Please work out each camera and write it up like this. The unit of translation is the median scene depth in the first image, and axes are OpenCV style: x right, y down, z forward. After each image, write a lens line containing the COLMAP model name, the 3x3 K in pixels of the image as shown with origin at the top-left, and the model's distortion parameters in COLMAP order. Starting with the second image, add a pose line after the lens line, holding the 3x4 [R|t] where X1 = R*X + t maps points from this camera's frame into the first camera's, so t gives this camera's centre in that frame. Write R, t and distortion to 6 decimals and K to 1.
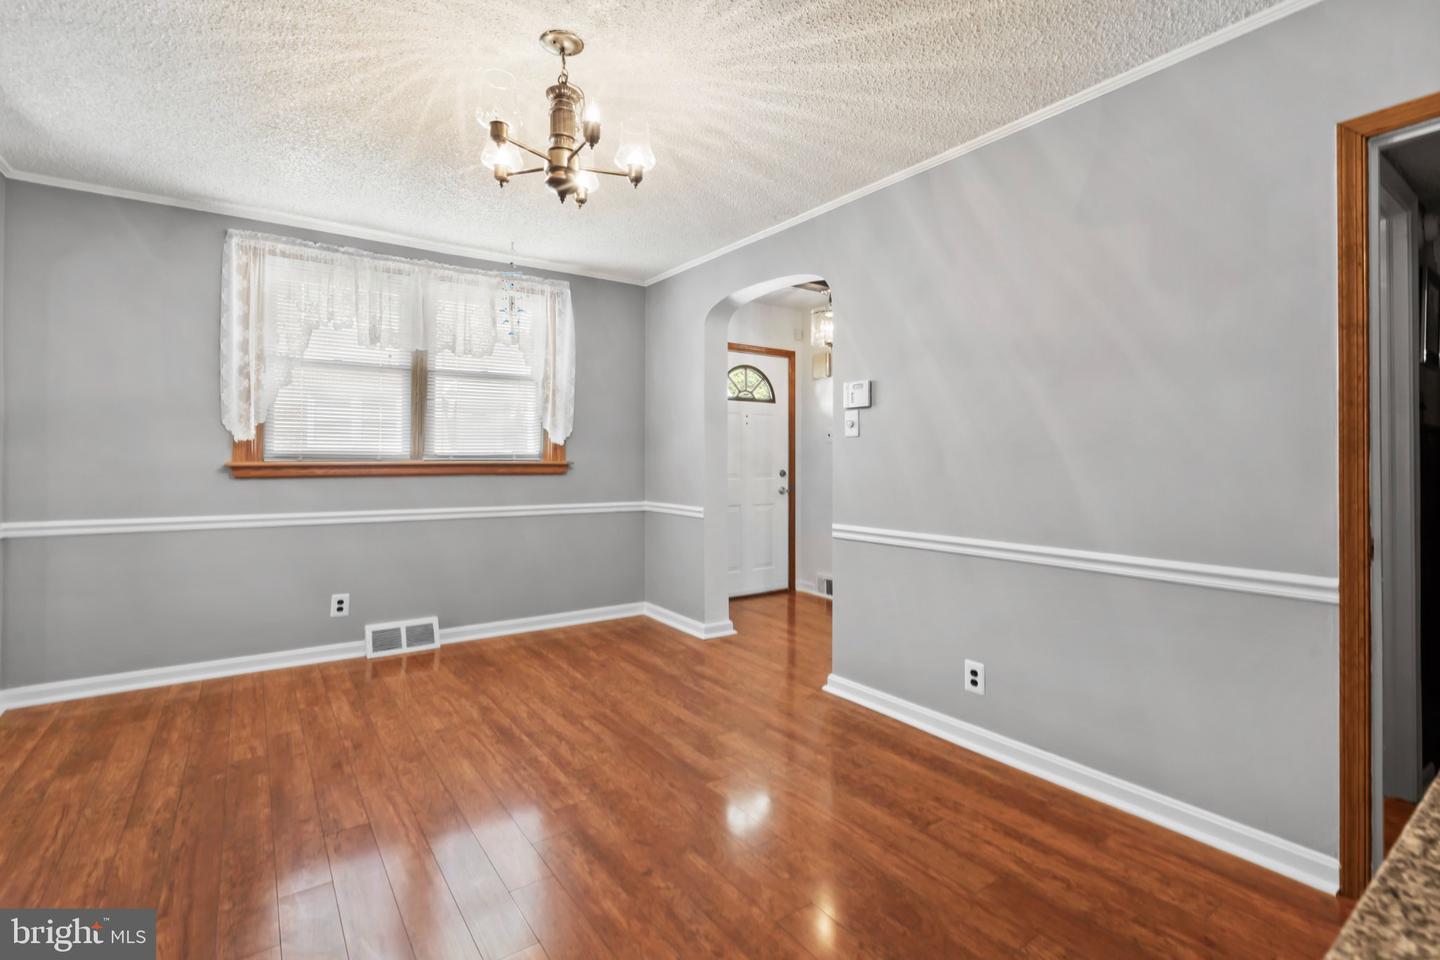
lens RADIAL K [[656.2, 0, 719.4], [0, 656.2, 459.5], [0, 0, 1]] dist [-0.002713, -0.000421]
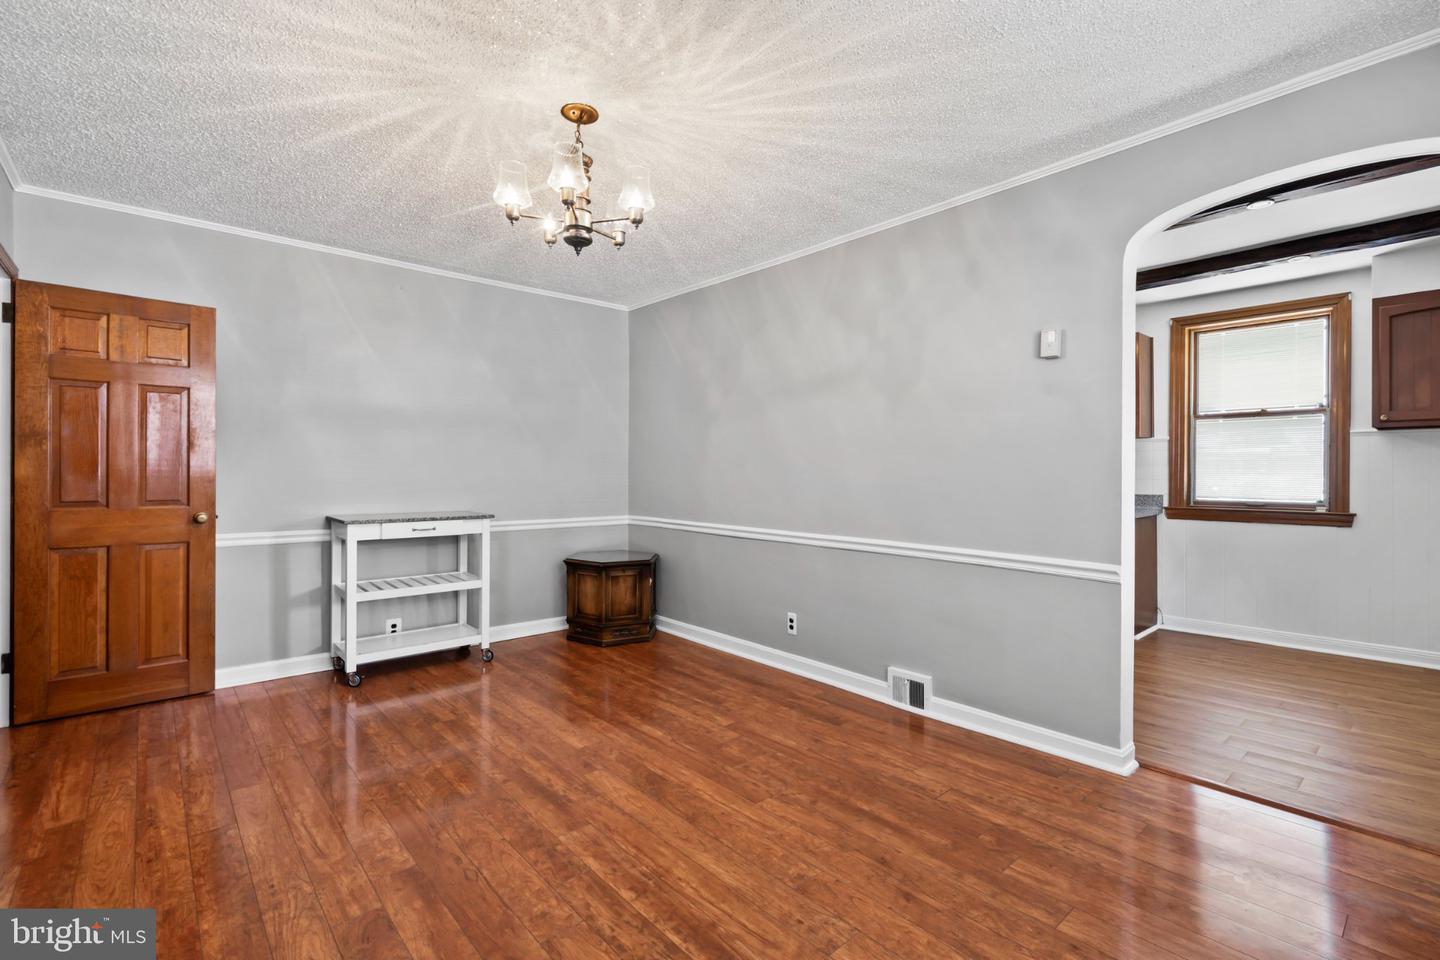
lens RADIAL K [[656.2, 0, 719.4], [0, 656.2, 459.5], [0, 0, 1]] dist [-0.002713, -0.000421]
pose [[-0.995069, -0.008945, -0.098785, -0.324602], [-0.007147, 0.999803, -0.018533, -0.006264], [0.098931, -0.017735, -0.994936, 1.911565]]
